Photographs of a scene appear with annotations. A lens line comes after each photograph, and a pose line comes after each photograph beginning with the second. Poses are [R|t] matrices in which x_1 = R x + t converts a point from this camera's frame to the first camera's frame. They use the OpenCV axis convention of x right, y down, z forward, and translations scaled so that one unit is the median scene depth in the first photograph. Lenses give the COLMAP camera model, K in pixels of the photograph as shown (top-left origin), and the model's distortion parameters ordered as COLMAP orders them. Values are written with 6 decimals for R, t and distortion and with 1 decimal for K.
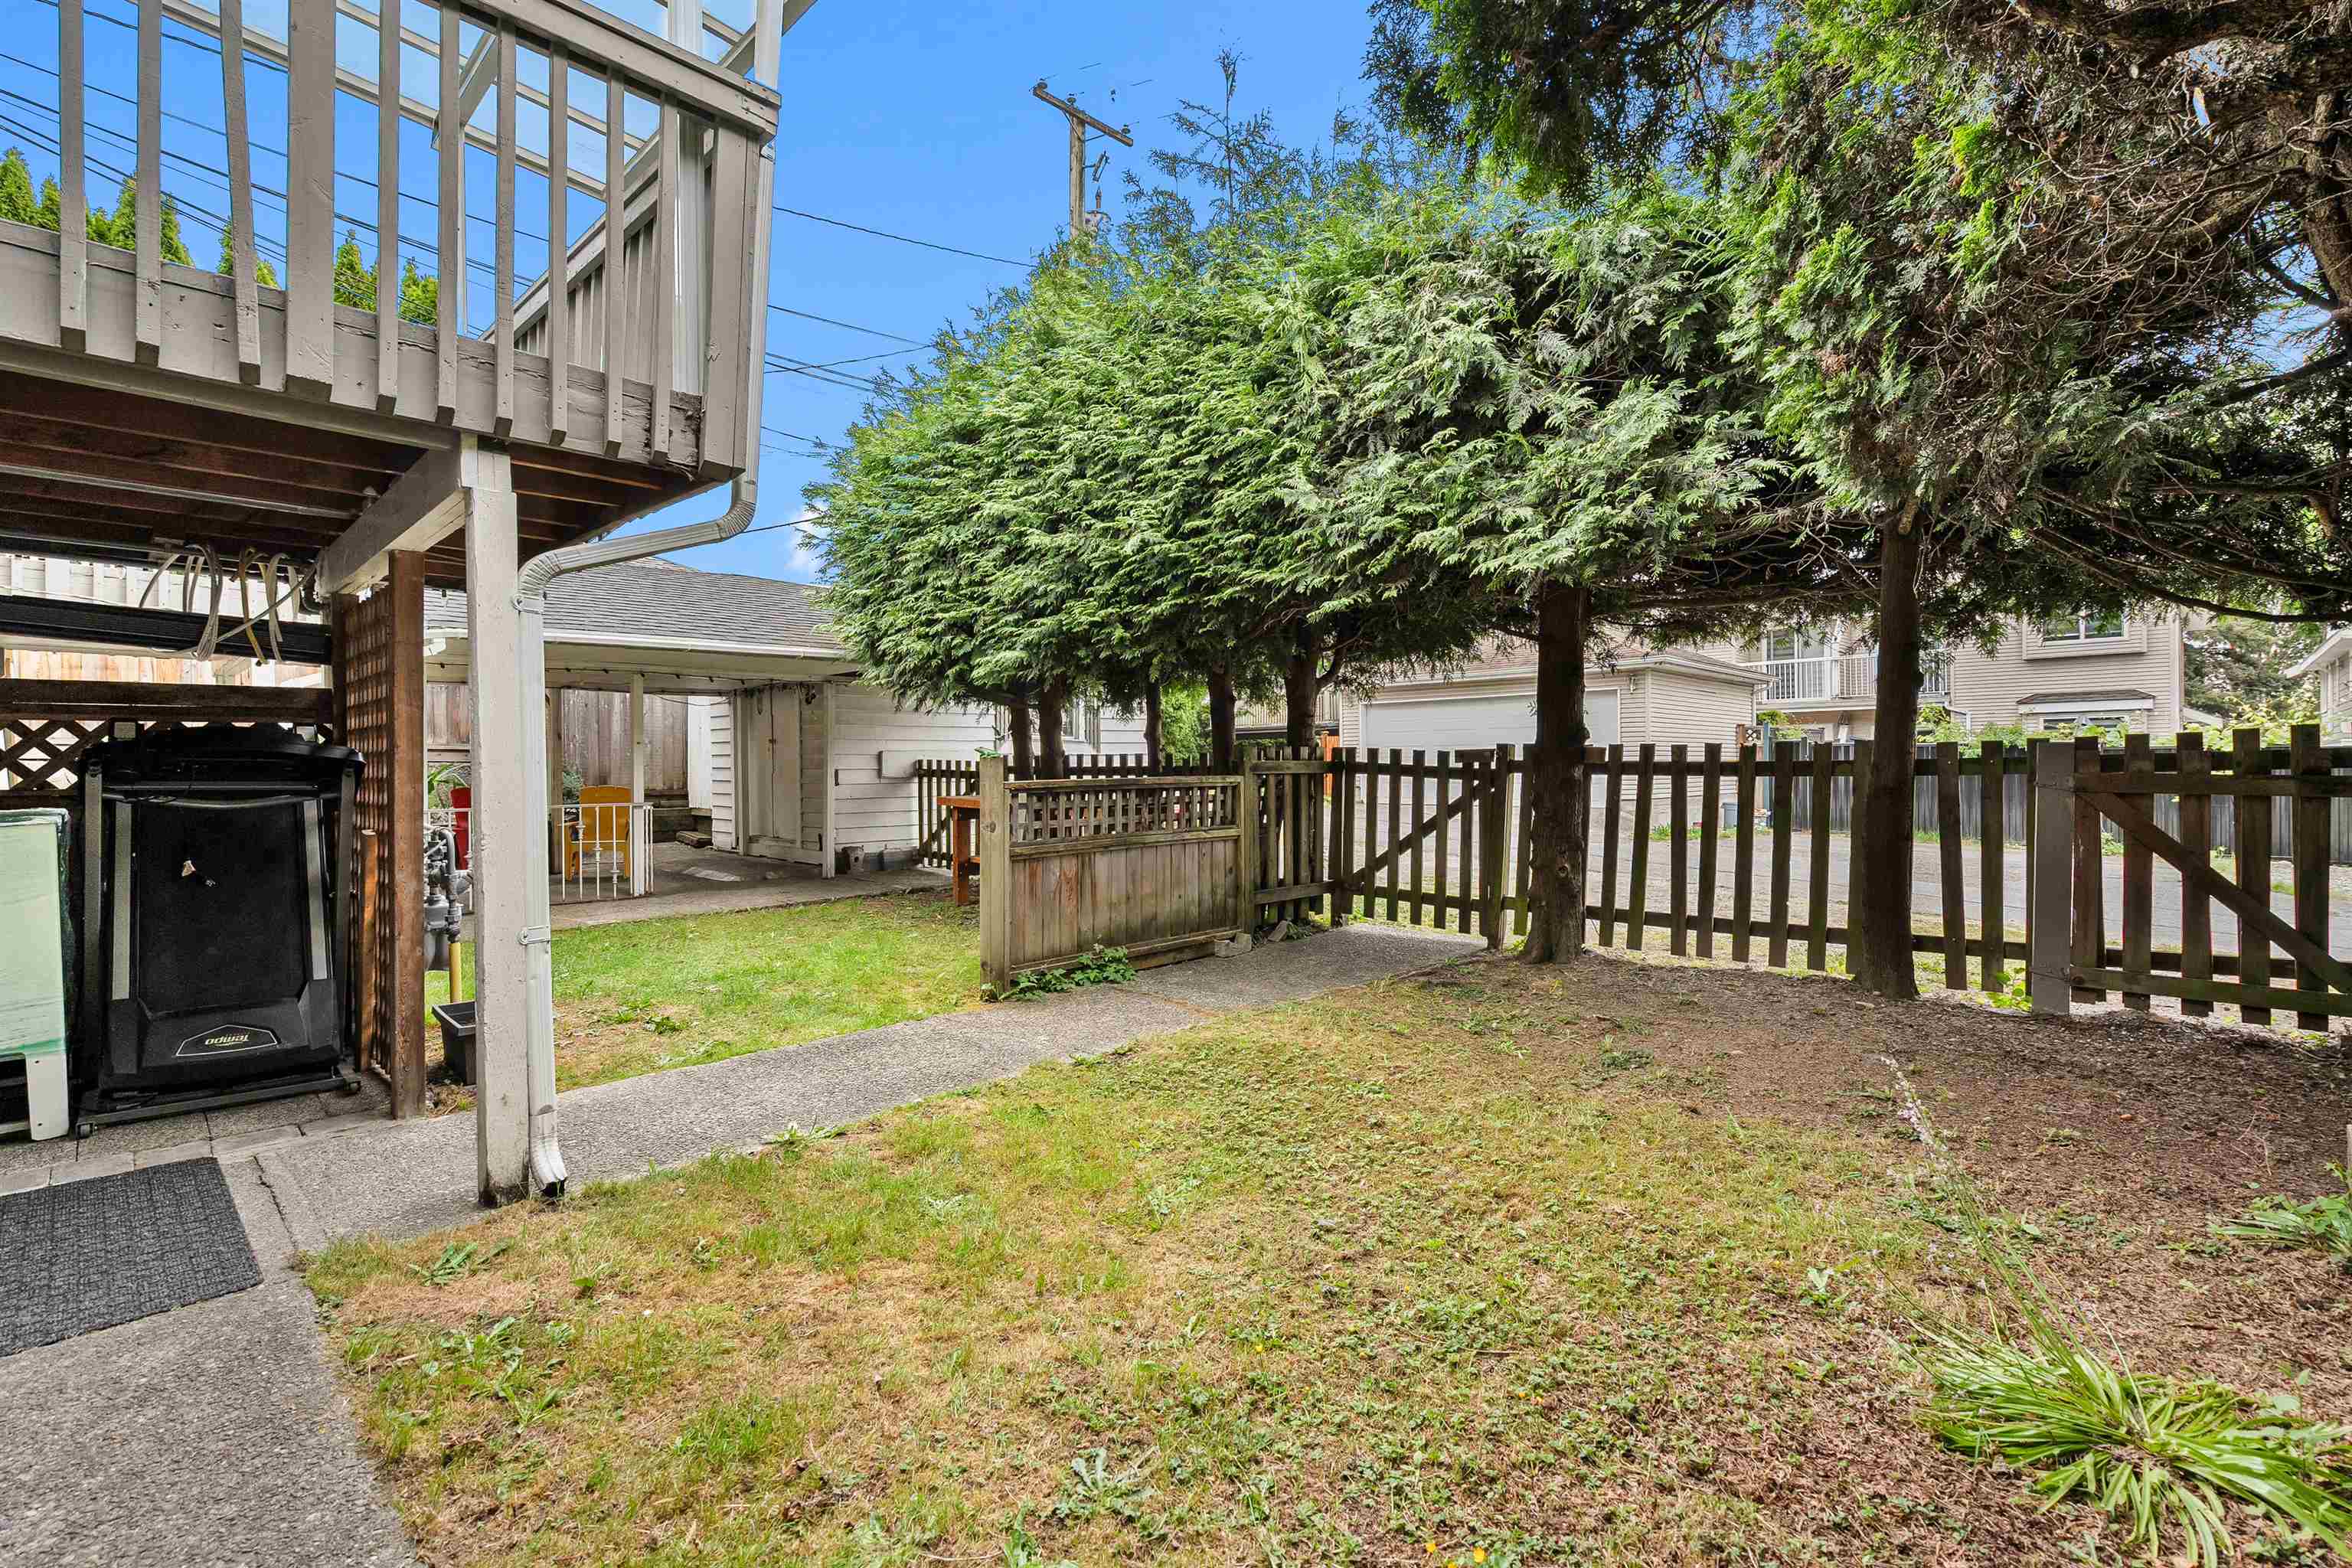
lens RADIAL K [[1057.9, 0, 1177.6], [0, 1057.9, 780.7], [0, 0, 1]] dist [-0.006487, 0.002994]
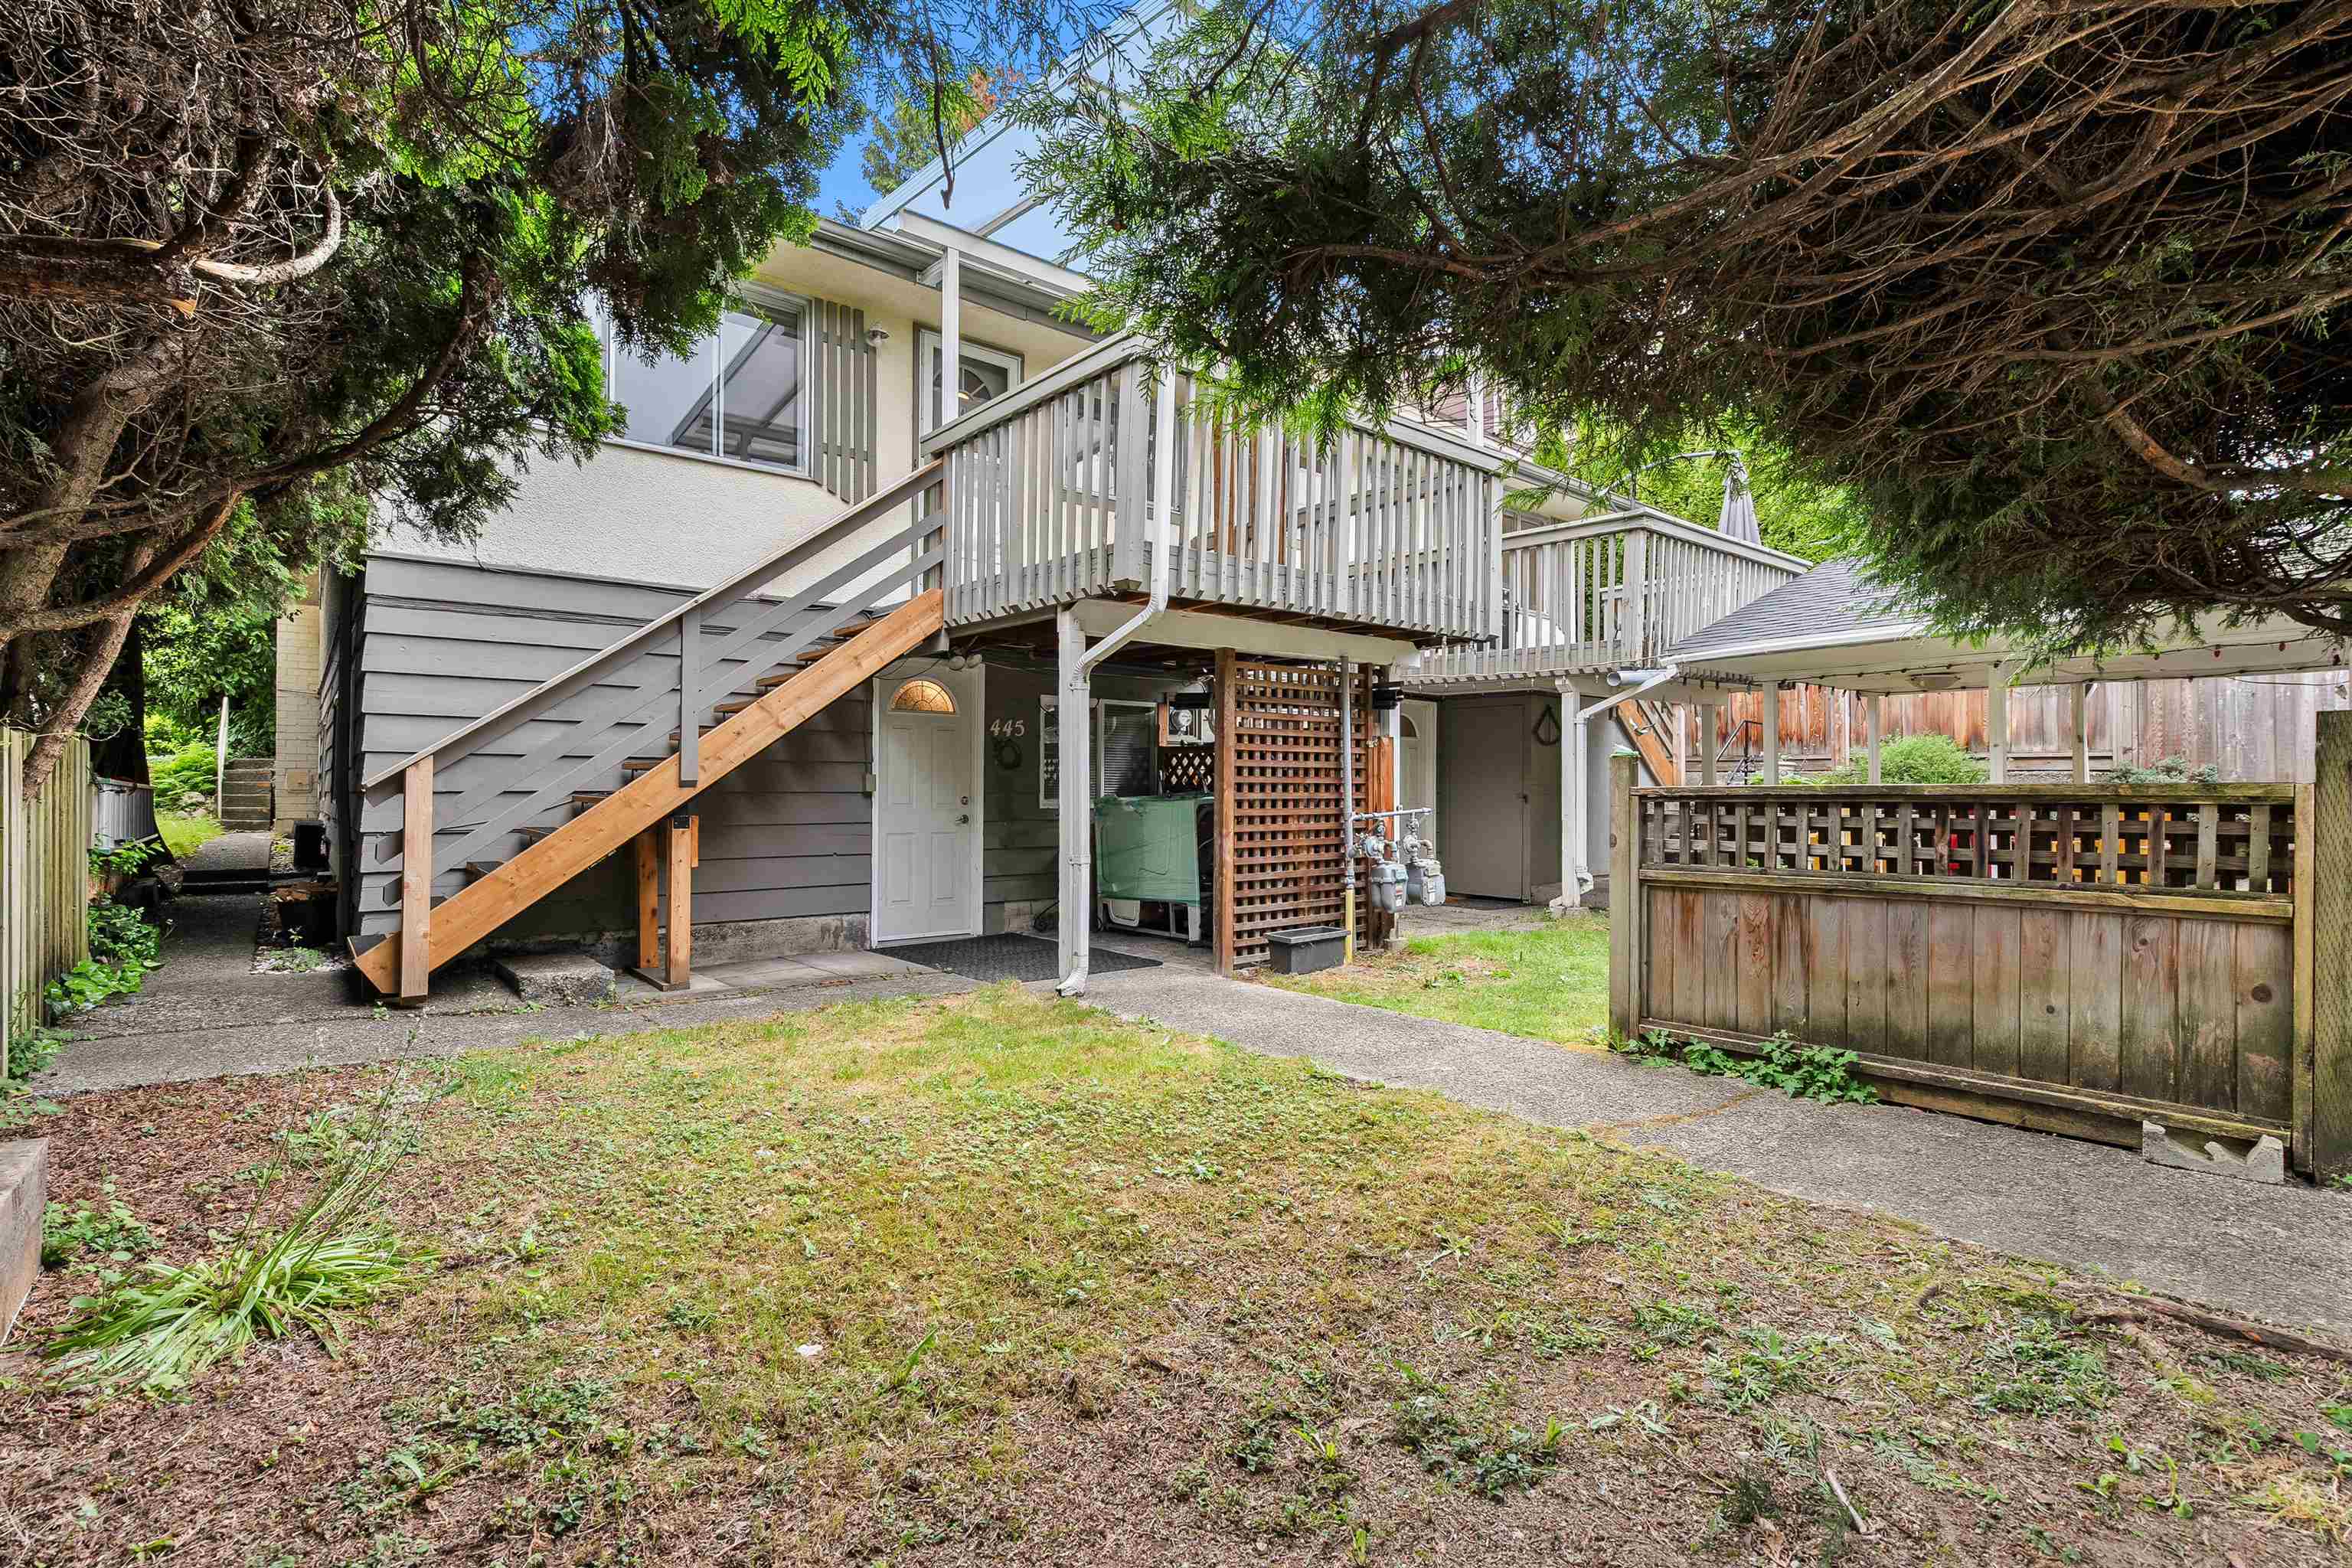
lens RADIAL K [[1057.9, 0, 1158.5], [0, 1057.9, 782.4], [0, 0, 1]] dist [-0.006487, 0.002994]
pose [[-0.124988, -0.002641, -0.992155, 0.627122], [-0.009713, 0.999952, -0.001438, 0.003146], [0.992111, 0.009457, -0.125008, 0.686617]]
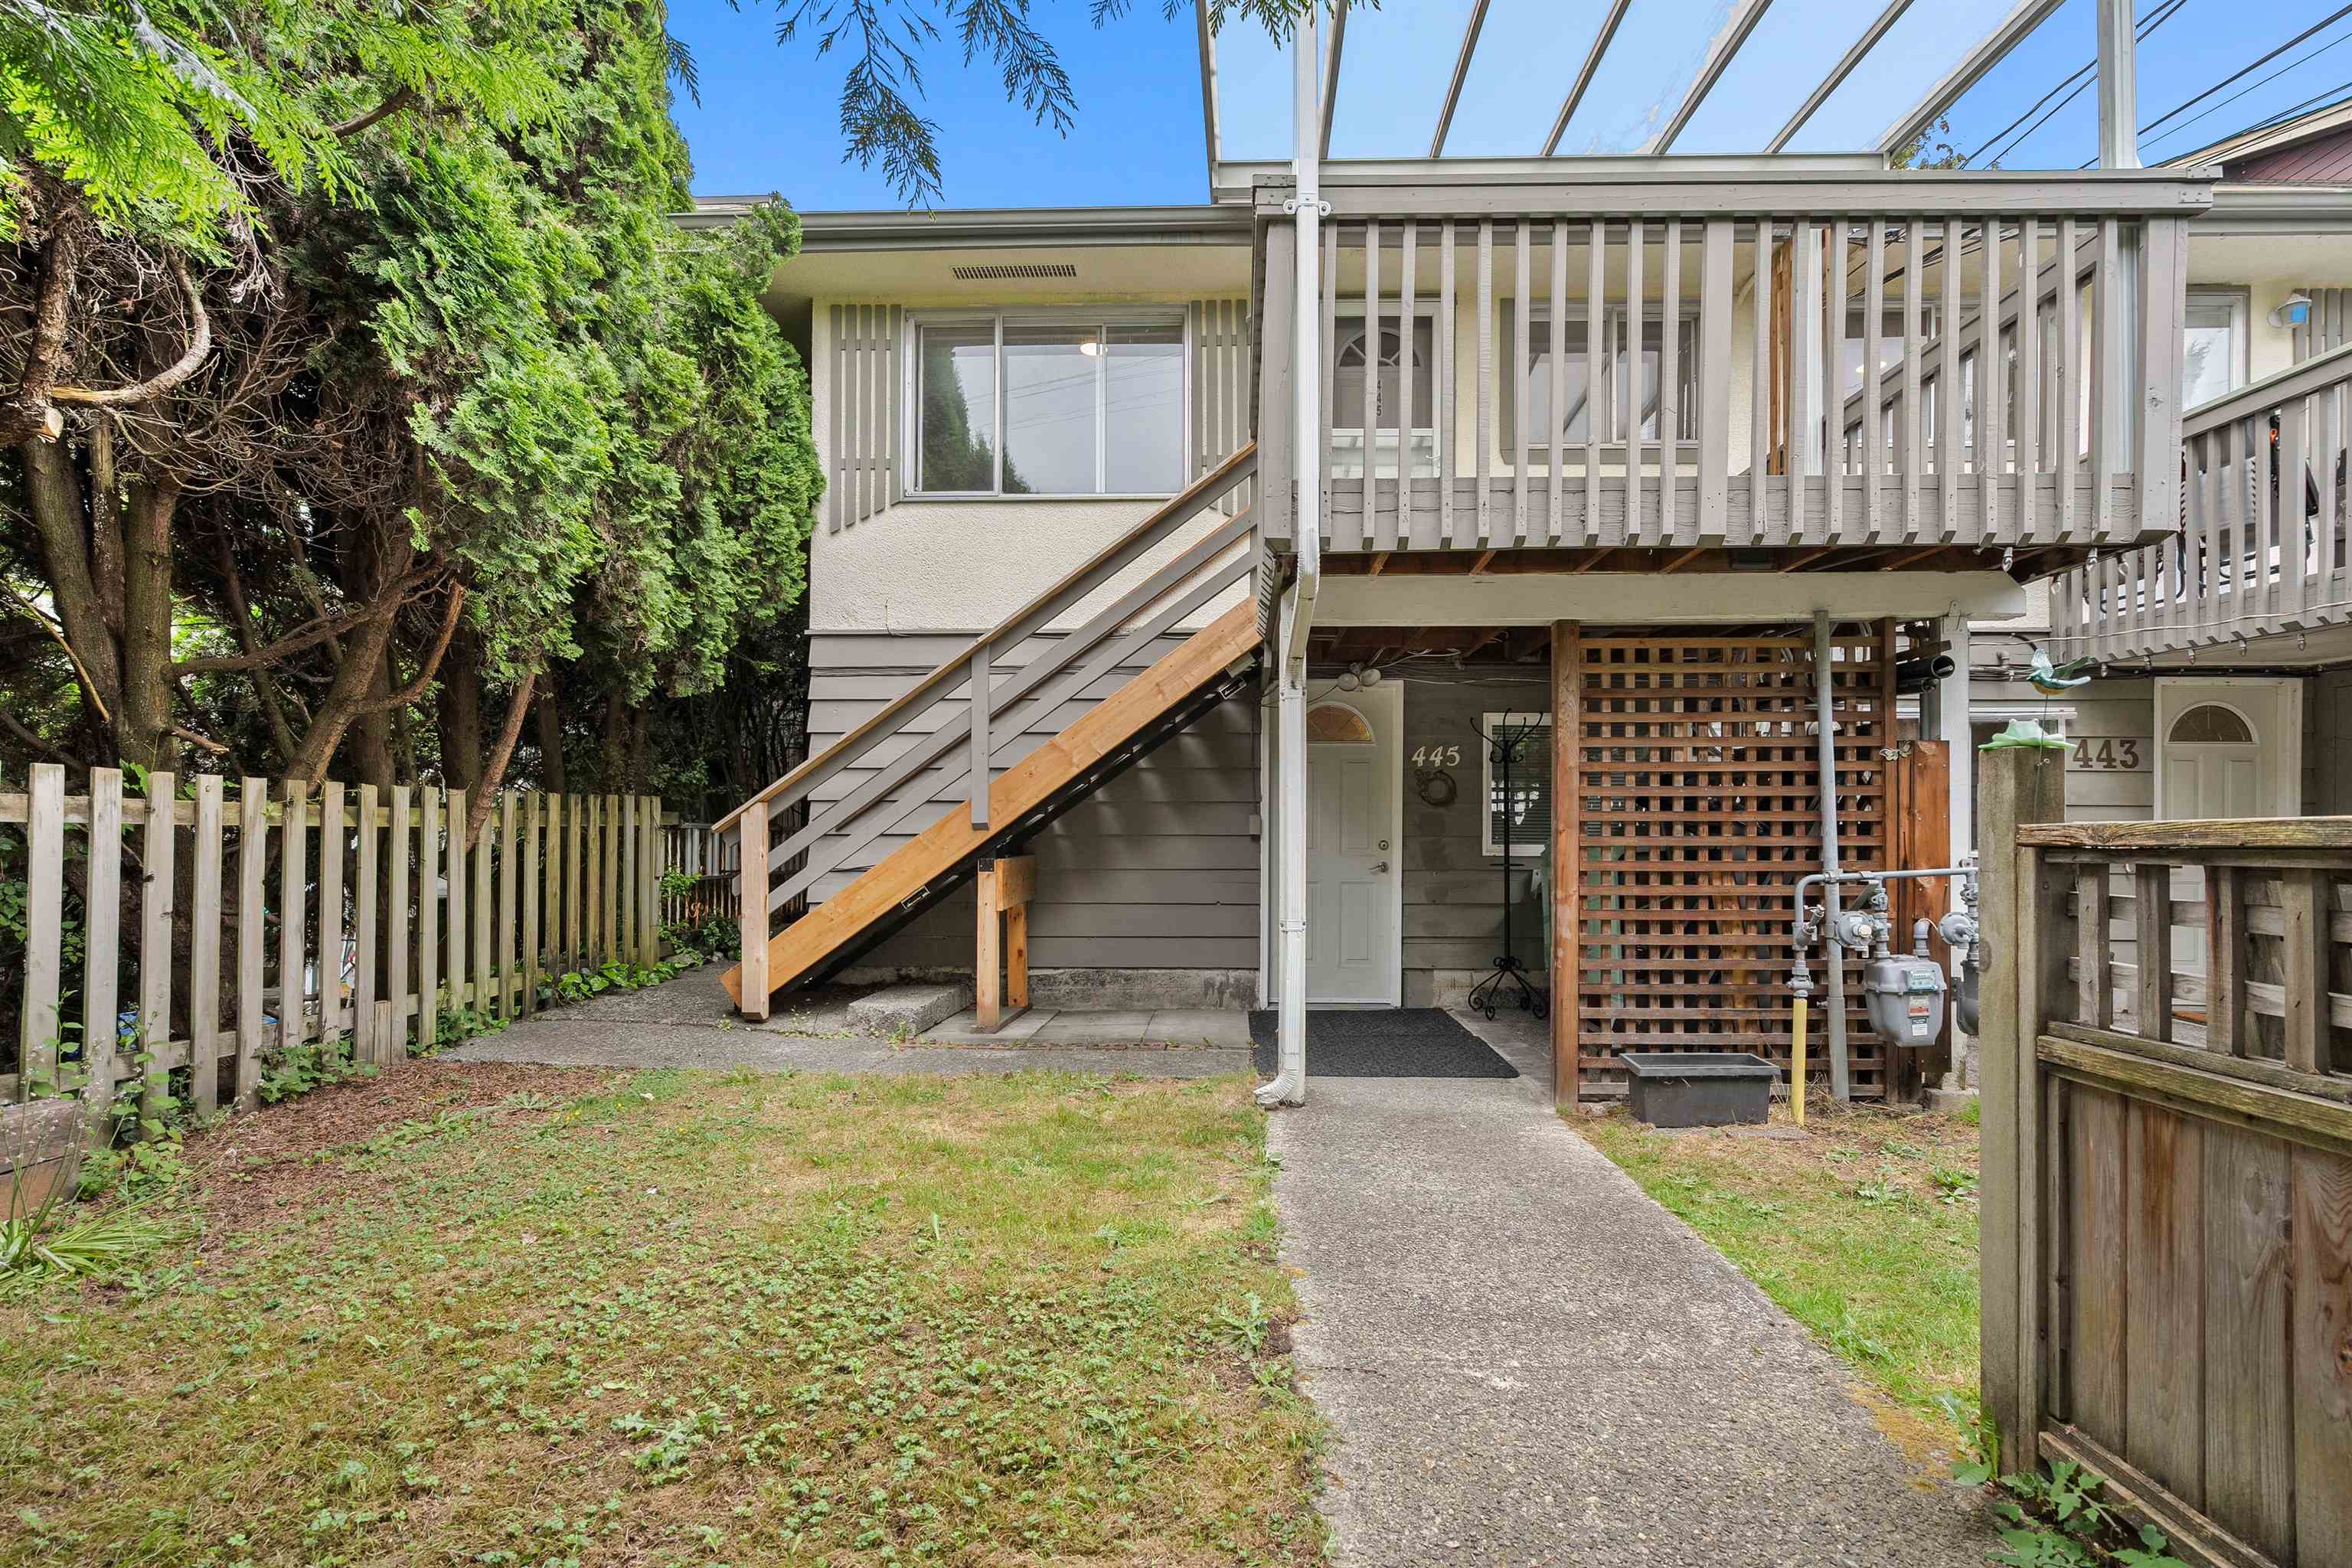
lens RADIAL K [[1057.9, 0, 1185.9], [0, 1057.9, 825.8], [0, 0, 1]] dist [-0.006487, 0.002994]
pose [[-0.734106, 0.000254, -0.679035, 0.224678], [-0.003008, 0.999989, 0.003627, 0.002455], [0.679028, 0.004705, -0.734097, 0.976809]]
